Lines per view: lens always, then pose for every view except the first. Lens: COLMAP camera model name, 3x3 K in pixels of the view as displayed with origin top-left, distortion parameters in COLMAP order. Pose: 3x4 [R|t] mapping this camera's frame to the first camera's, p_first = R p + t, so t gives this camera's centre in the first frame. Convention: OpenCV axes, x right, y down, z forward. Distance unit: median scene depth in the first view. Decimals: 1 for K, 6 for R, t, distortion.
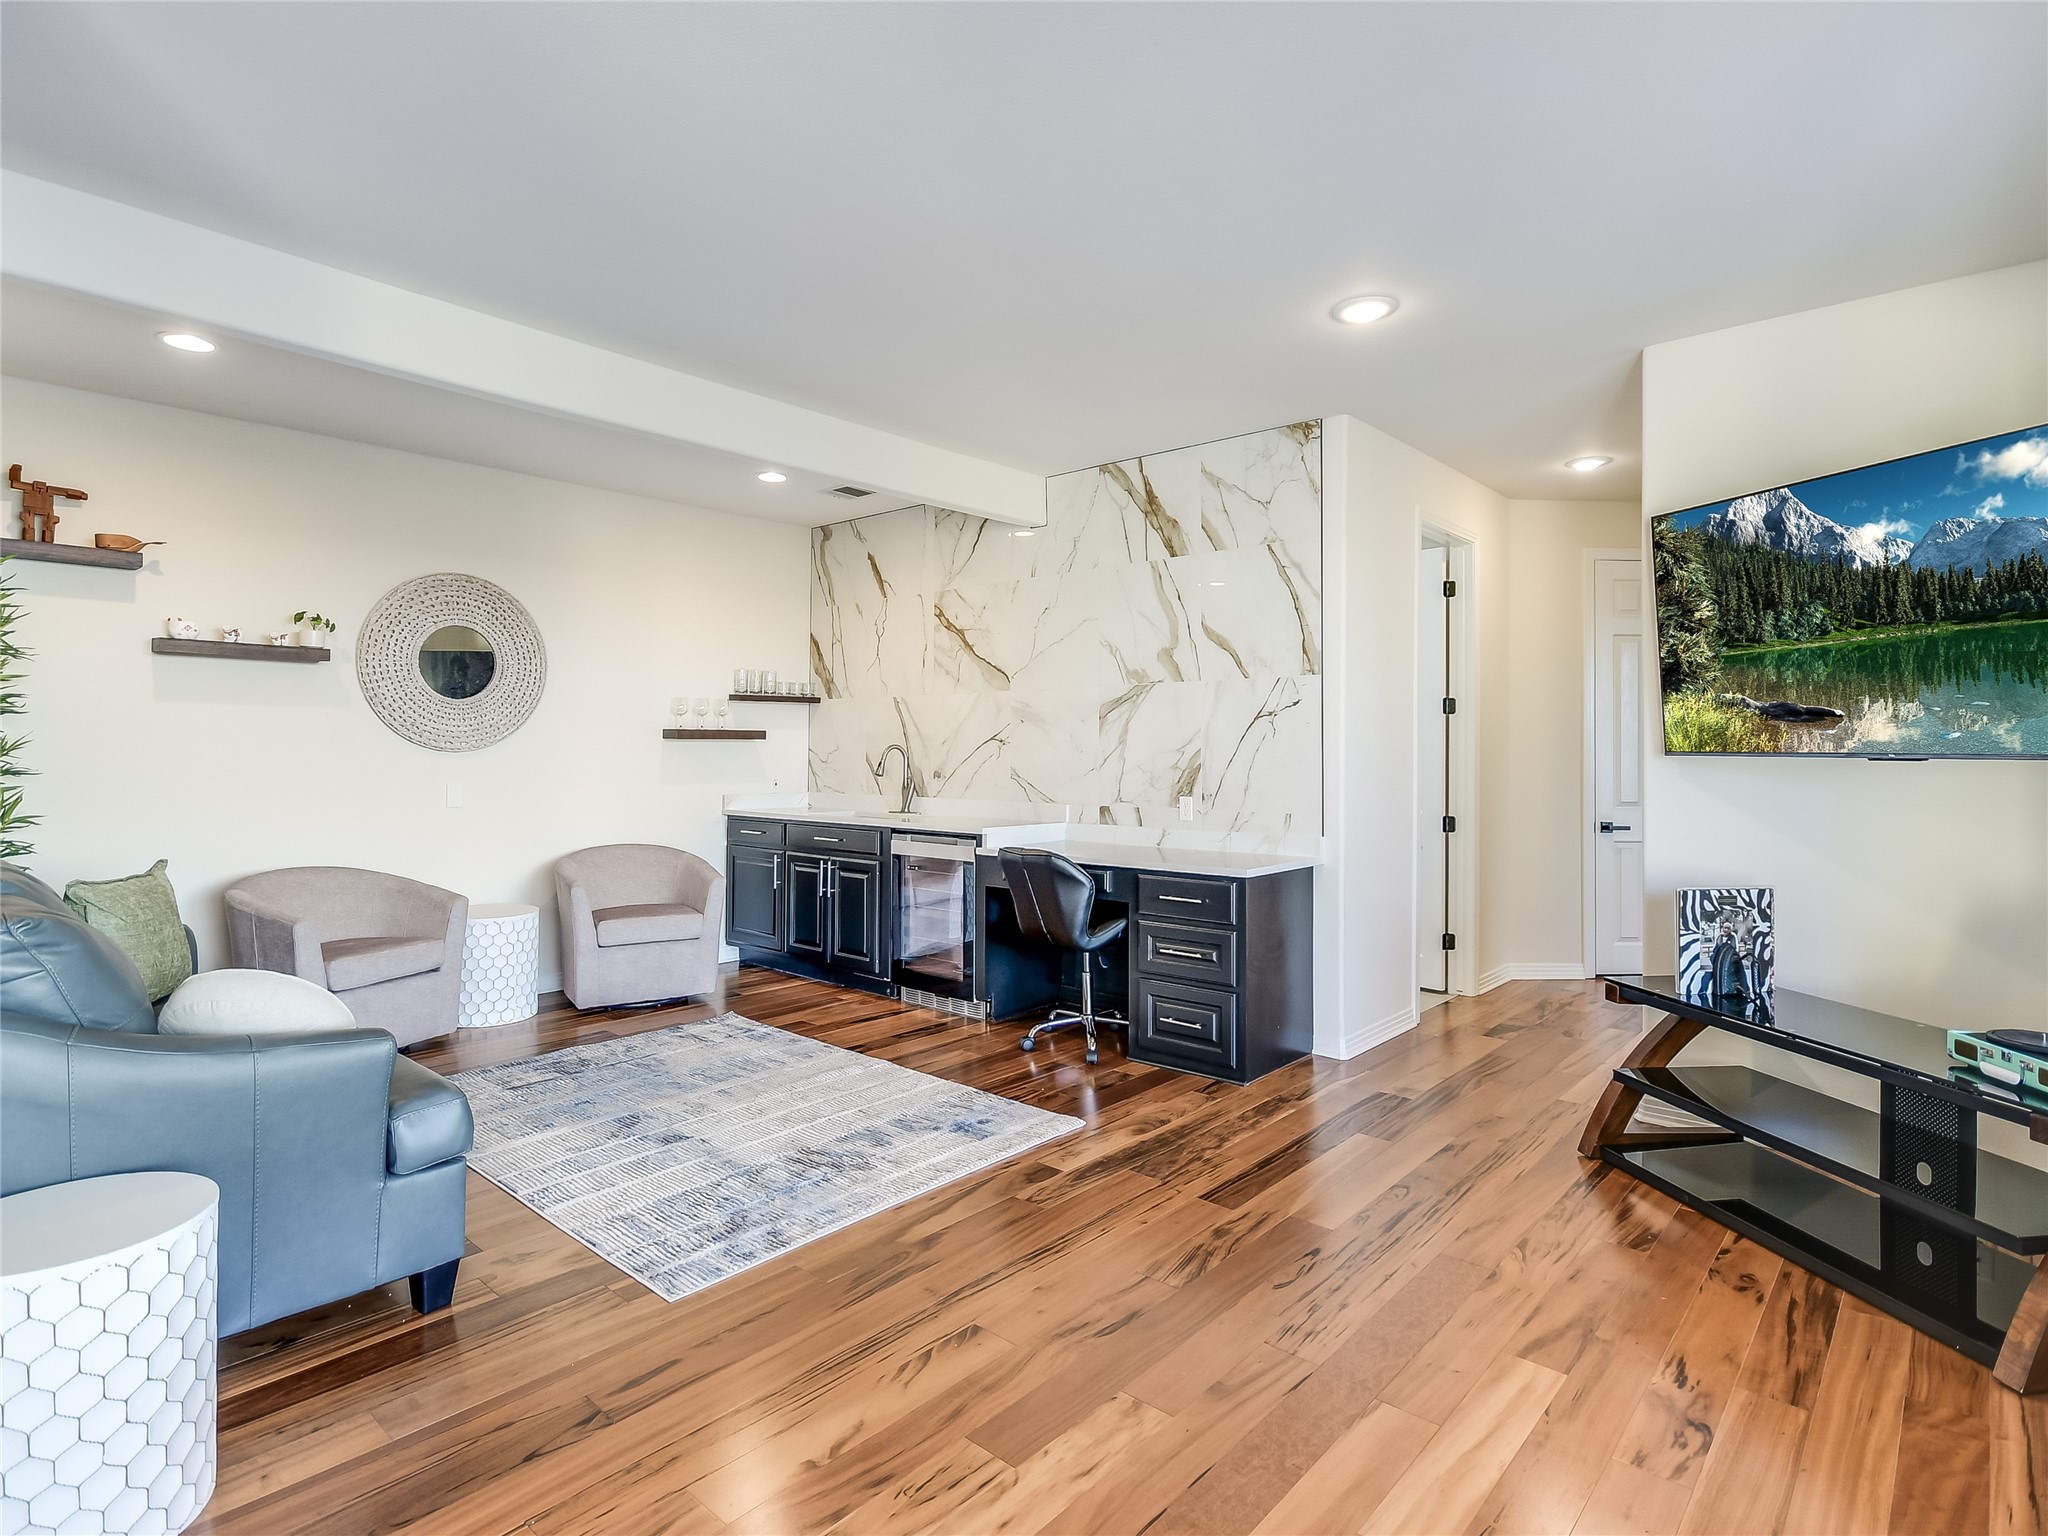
lens RADIAL K [[1013.0, 0, 1024.0], [0, 1013.0, 768.0], [0, 0, 1]] dist [0.016644, 0.000570]
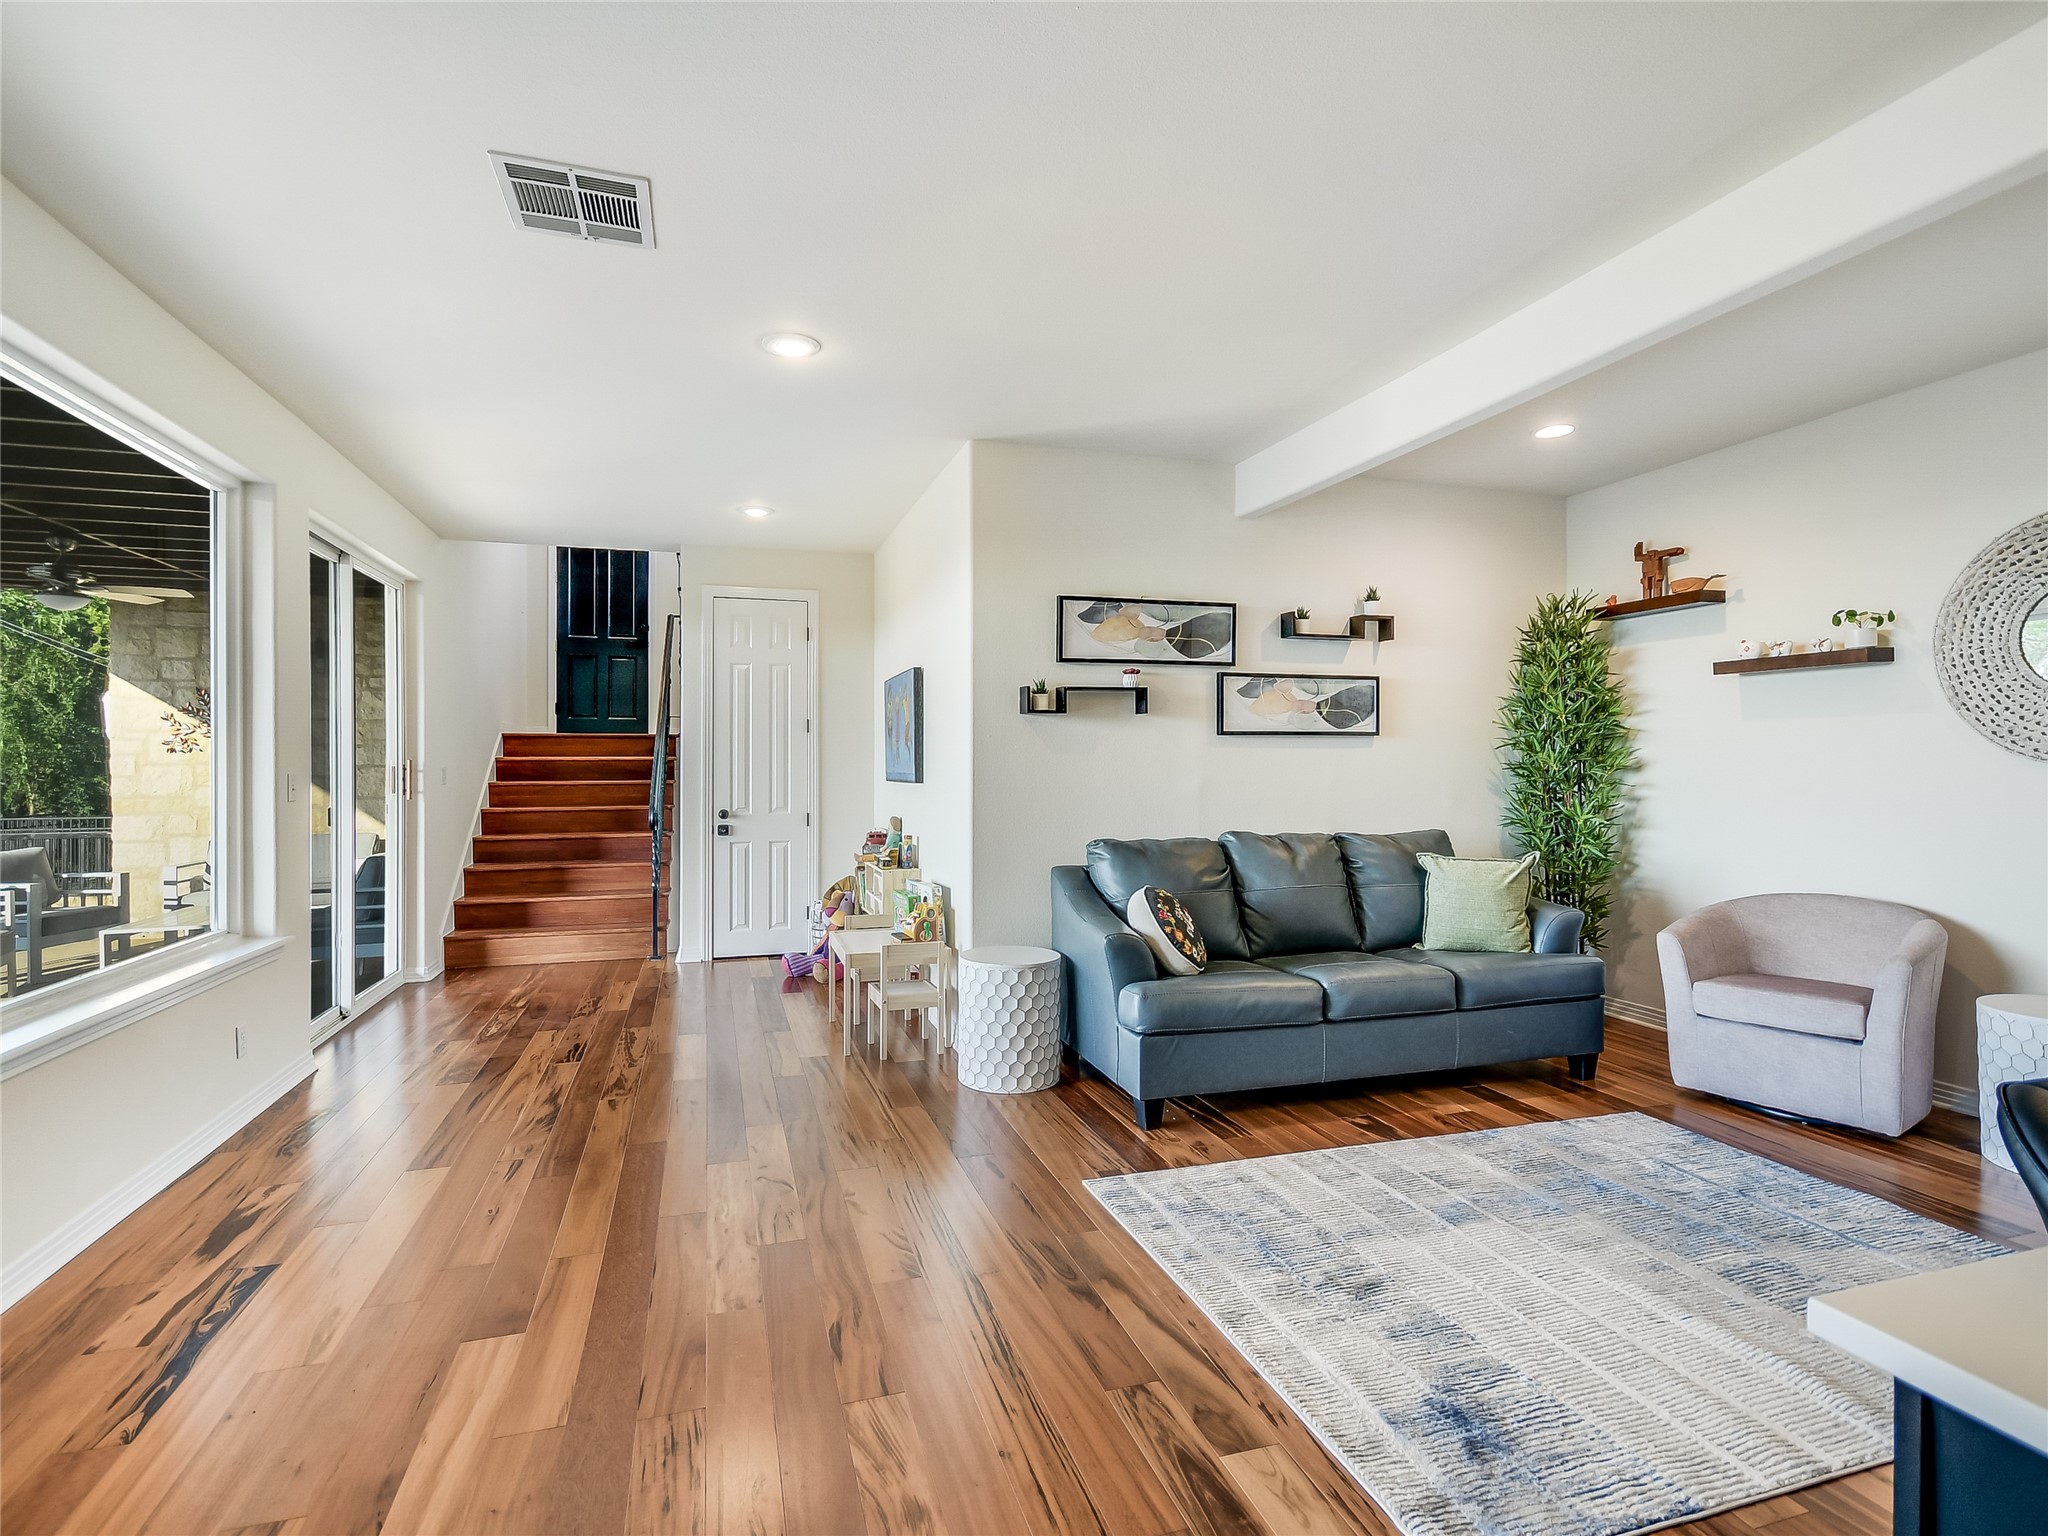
lens RADIAL K [[1013.0, 0, 1024.0], [0, 1013.0, 768.0], [0, 0, 1]] dist [0.016644, 0.000570]
pose [[-0.498743, 0.001973, -0.866748, 0.589121], [-0.018020, 0.999758, 0.012645, -0.017974], [0.866563, 0.021925, -0.498587, 1.124736]]
